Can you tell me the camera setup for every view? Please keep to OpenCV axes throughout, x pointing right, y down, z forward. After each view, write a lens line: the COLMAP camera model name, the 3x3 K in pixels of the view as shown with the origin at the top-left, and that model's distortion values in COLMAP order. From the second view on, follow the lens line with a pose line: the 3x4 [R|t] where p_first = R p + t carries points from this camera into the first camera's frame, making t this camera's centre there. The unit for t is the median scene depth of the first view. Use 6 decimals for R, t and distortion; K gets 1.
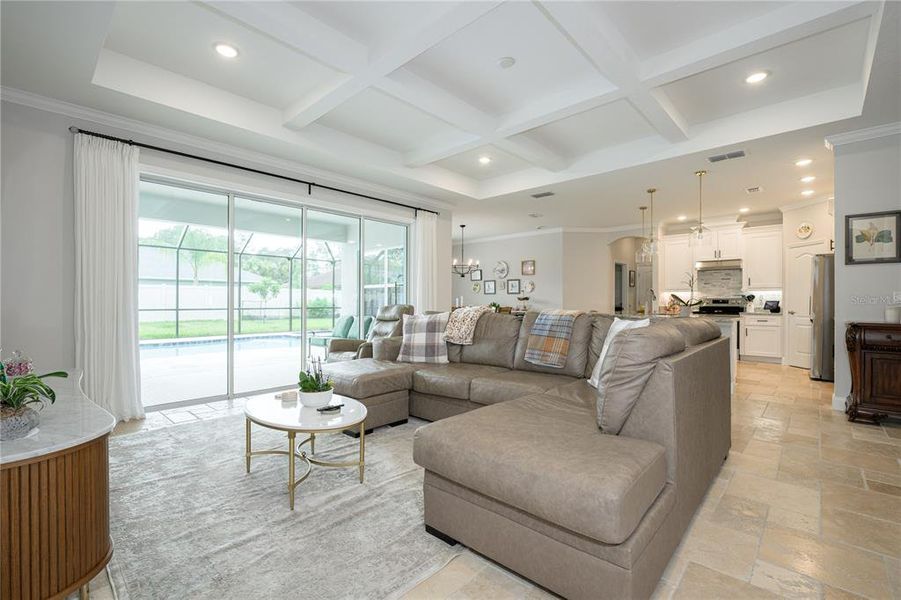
lens RADIAL K [[400.2, 0, 450.5], [0, 400.2, 300.0], [0, 0, 1]] dist [-0.003365, -0.000329]
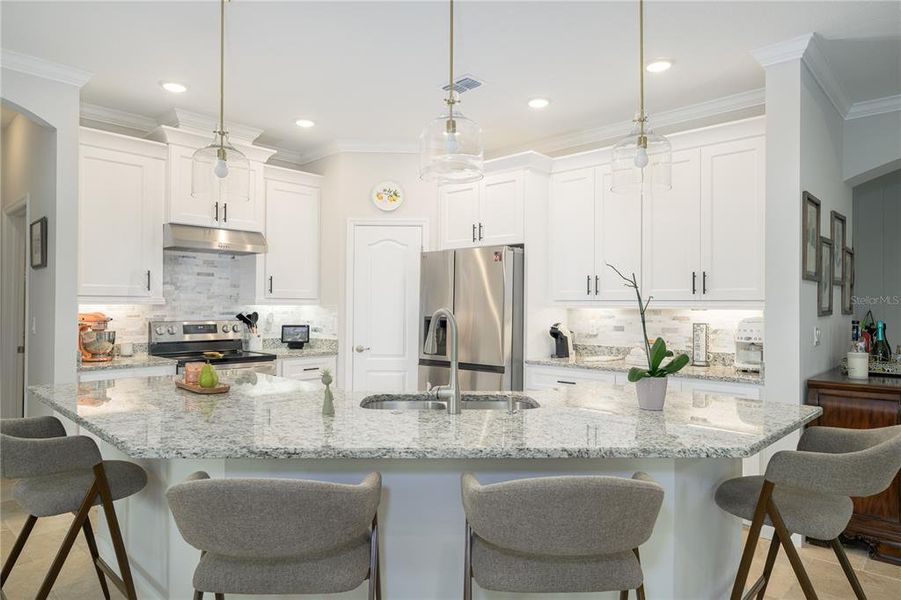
lens RADIAL K [[559.8, 0, 457.7], [0, 559.8, 301.3], [0, 0, 1]] dist [0.004277, 0.001510]
pose [[0.003536, 0.005757, 0.999977, 0.110349], [-0.010073, 0.999933, -0.005721, -0.026189], [-0.999943, -0.010053, 0.003594, 0.820005]]
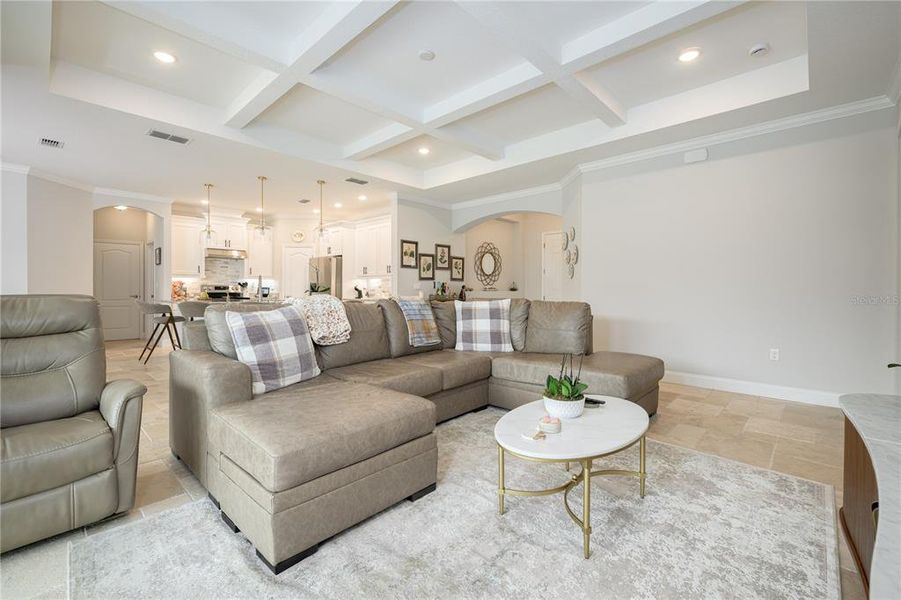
lens RADIAL K [[379.4, 0, 453.5], [0, 379.4, 292.1], [0, 0, 1]] dist [0.001061, 0.000203]
pose [[-0.000342, -0.009066, 0.999959, -0.382652], [-0.006465, 0.999938, 0.009064, 0.002115], [-0.999979, -0.006461, -0.000401, 0.424241]]
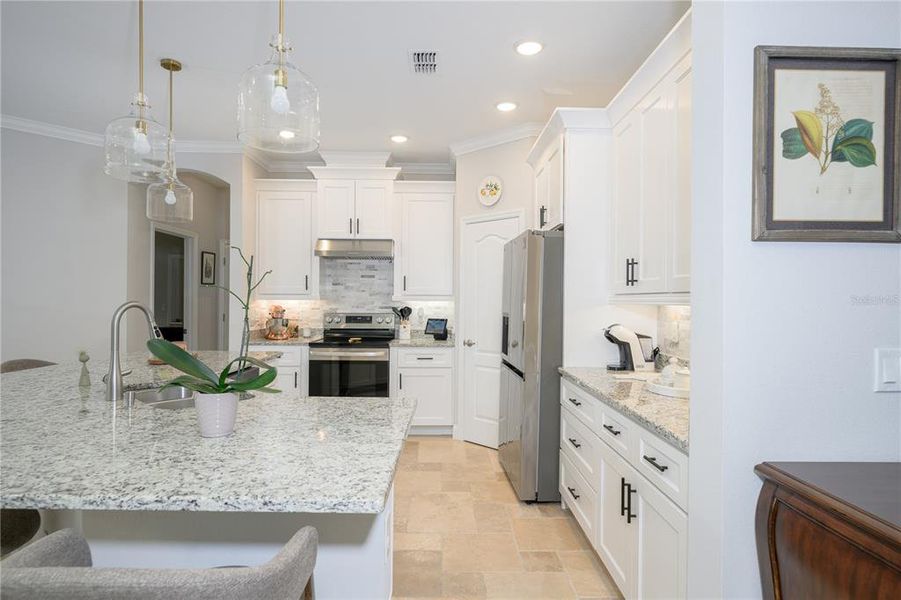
lens RADIAL K [[496.8, 0, 450.5], [0, 496.8, 300.0], [0, 0, 1]] dist [-0.001086, -0.000085]
pose [[0.721763, 0.003961, 0.692129, 0.348435], [-0.008630, 0.999957, 0.003277, -0.027131], [-0.692087, -0.008338, 0.721766, 0.500168]]
